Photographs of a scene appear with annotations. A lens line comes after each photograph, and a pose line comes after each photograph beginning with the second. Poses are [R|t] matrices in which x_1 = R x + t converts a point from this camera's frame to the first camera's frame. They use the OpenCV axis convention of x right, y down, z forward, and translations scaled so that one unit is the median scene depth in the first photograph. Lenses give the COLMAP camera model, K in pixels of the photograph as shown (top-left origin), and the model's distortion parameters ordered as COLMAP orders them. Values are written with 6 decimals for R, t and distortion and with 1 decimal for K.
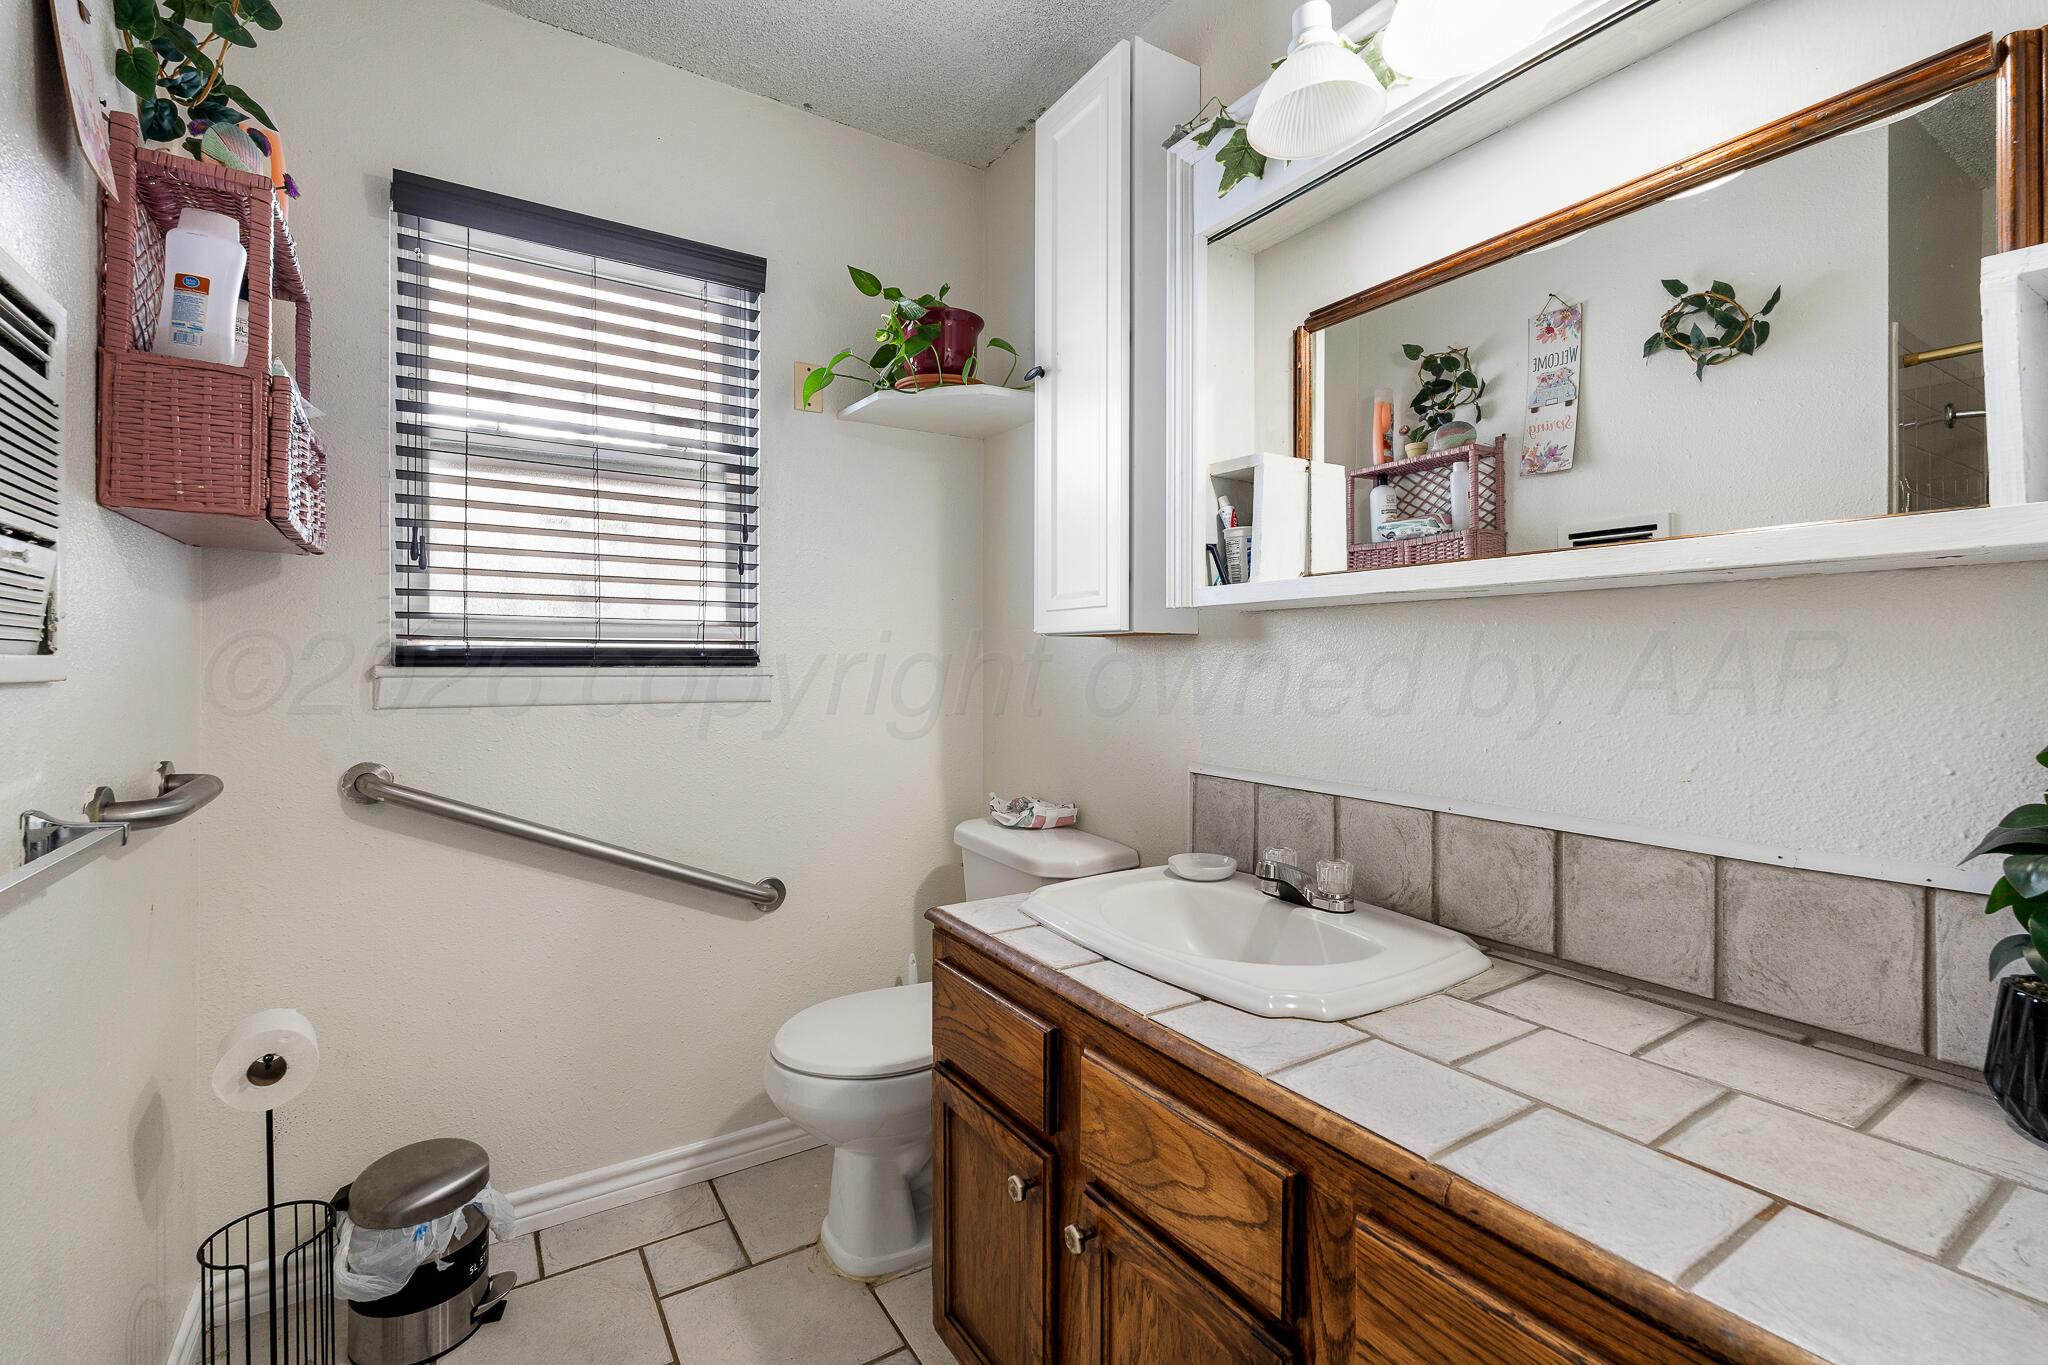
lens RADIAL K [[902.4, 0, 1024.5], [0, 902.4, 667.7], [0, 0, 1]] dist [-0.003972, -0.000147]
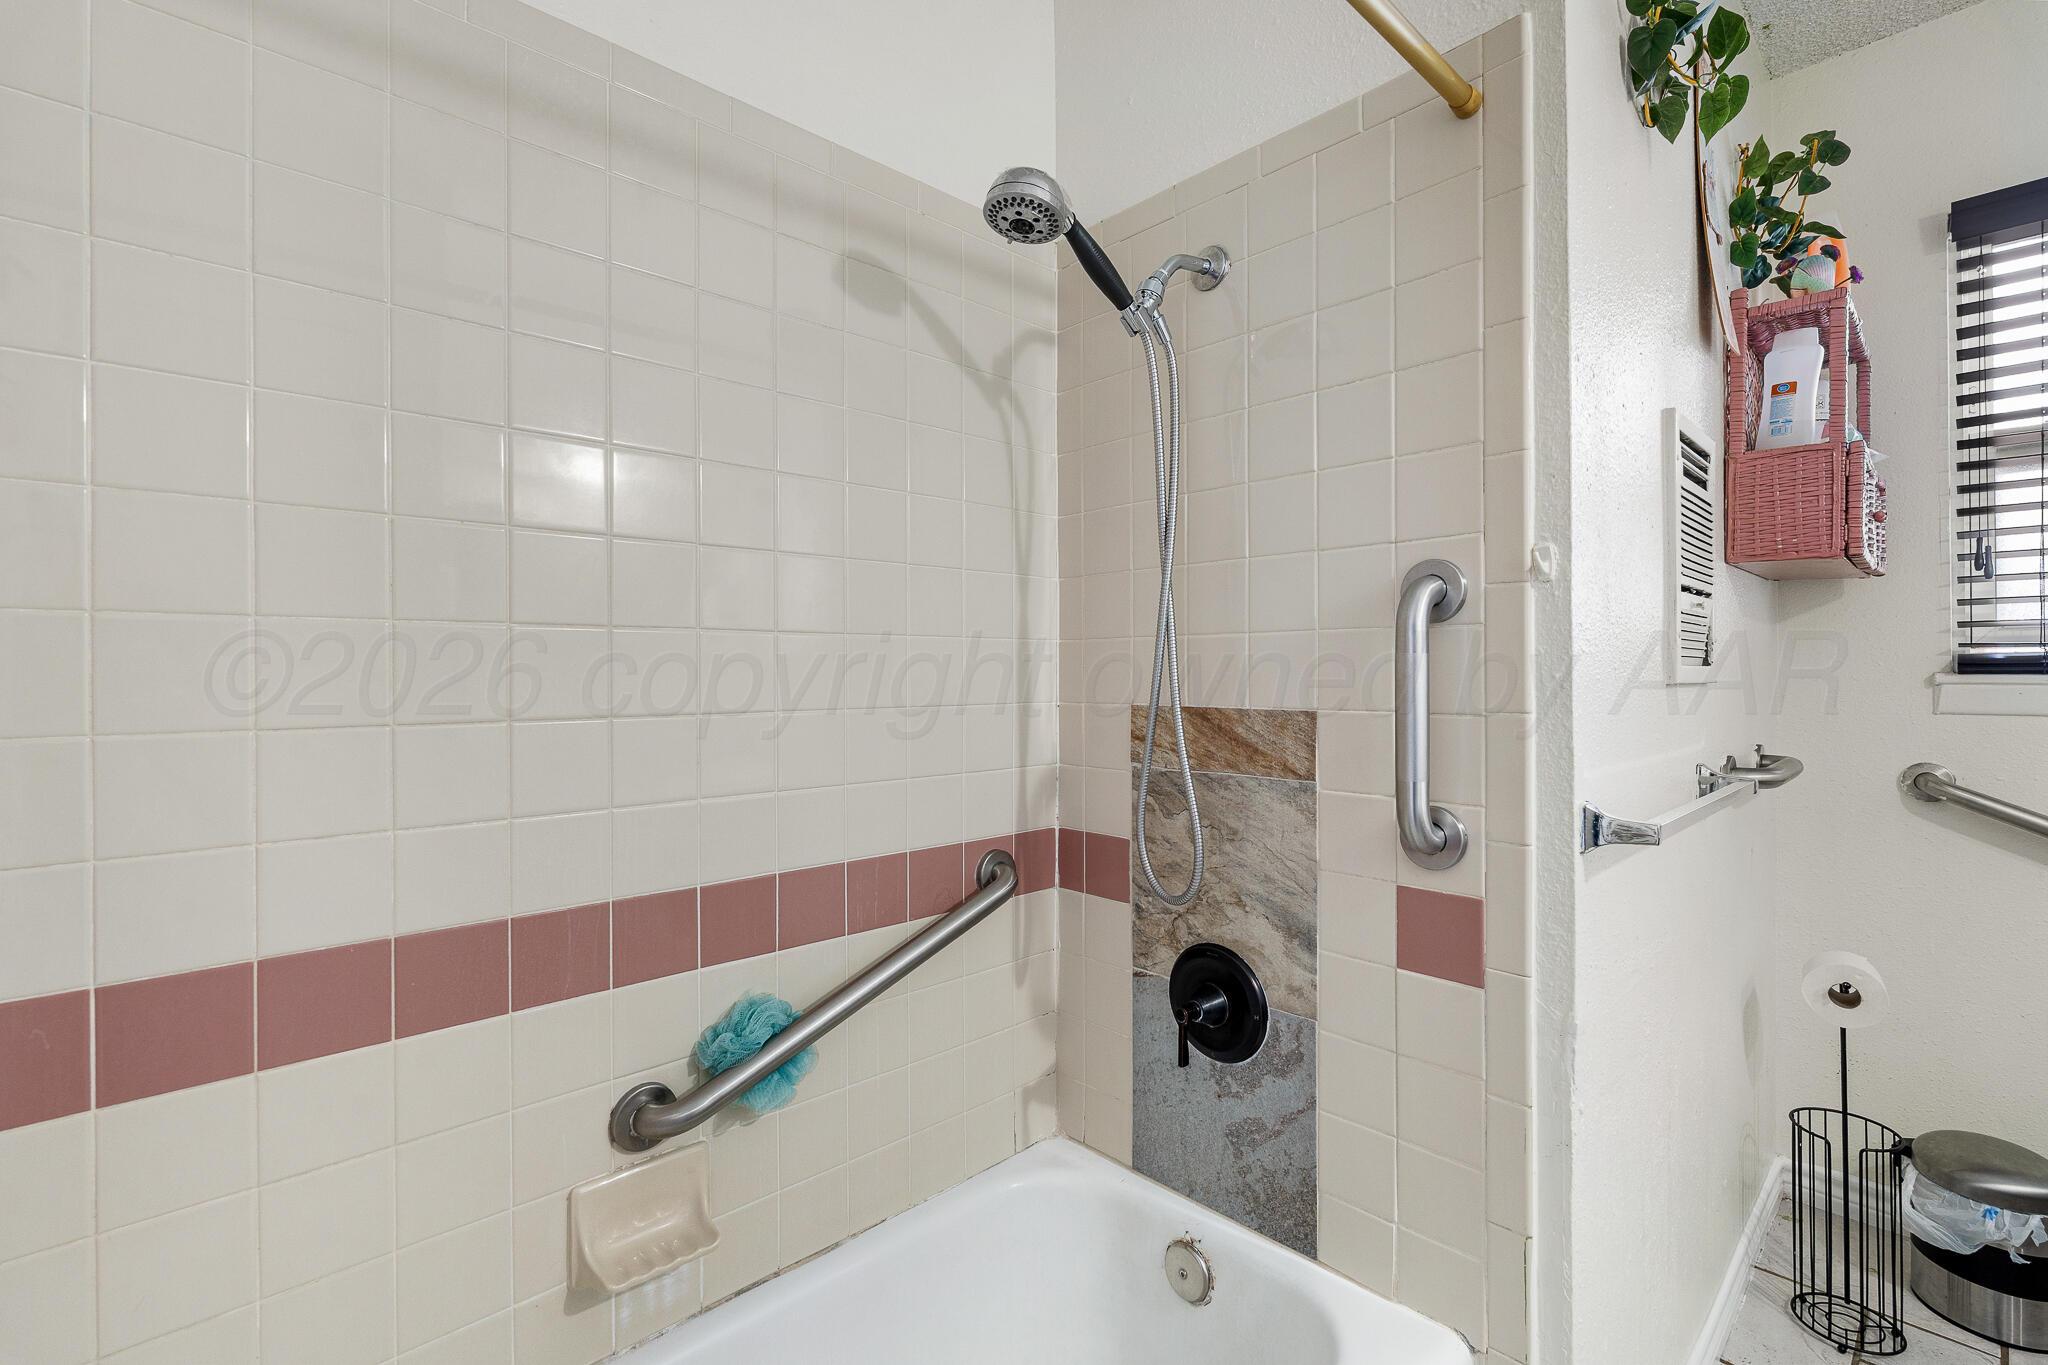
lens RADIAL K [[902.4, 0, 1024.5], [0, 902.4, 667.7], [0, 0, 1]] dist [-0.003972, -0.000147]
pose [[0.174970, -0.005618, -0.984558, 0.168731], [-0.002517, 0.999978, -0.006153, 0.000563], [0.984571, 0.003555, 0.174952, -0.302262]]
